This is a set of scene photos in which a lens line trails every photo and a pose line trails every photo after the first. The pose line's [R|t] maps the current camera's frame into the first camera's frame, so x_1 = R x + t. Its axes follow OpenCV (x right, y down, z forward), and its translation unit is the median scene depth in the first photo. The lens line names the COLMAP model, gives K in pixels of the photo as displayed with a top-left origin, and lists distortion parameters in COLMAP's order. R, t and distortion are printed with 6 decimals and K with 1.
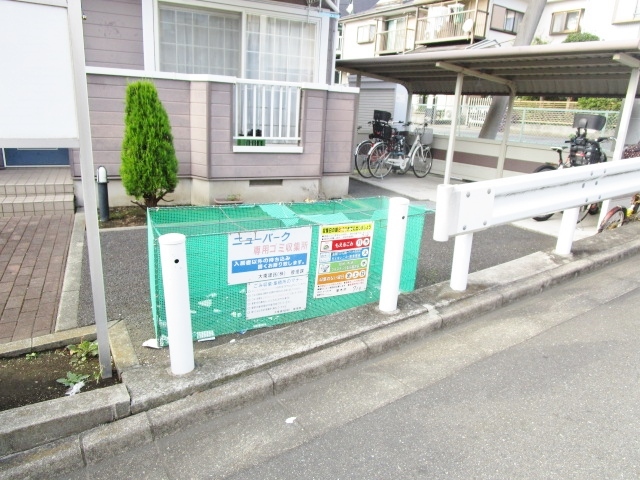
lens RADIAL K [[465.2, 0, 318.9], [0, 465.2, 240.4], [0, 0, 1]] dist [-0.027119, 0.013404]
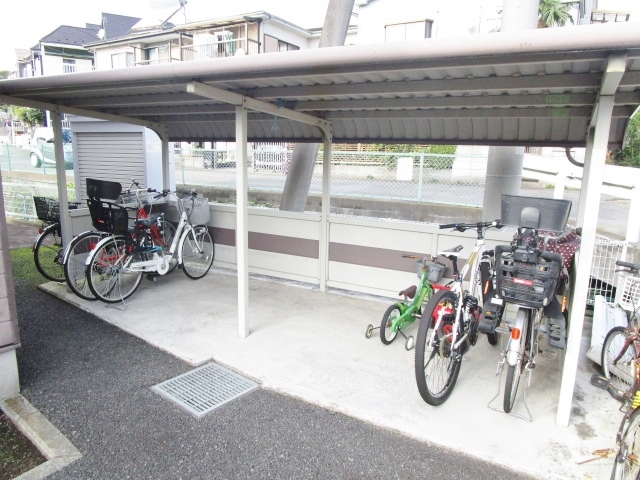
lens RADIAL K [[465.2, 0, 318.9], [0, 465.2, 241.1], [0, 0, 1]] dist [-0.027119, 0.013404]
pose [[0.901996, -0.116223, 0.415807, 0.118631], [0.144382, 0.988837, -0.036810, -0.142605], [-0.406887, 0.093238, 0.908708, 0.397844]]
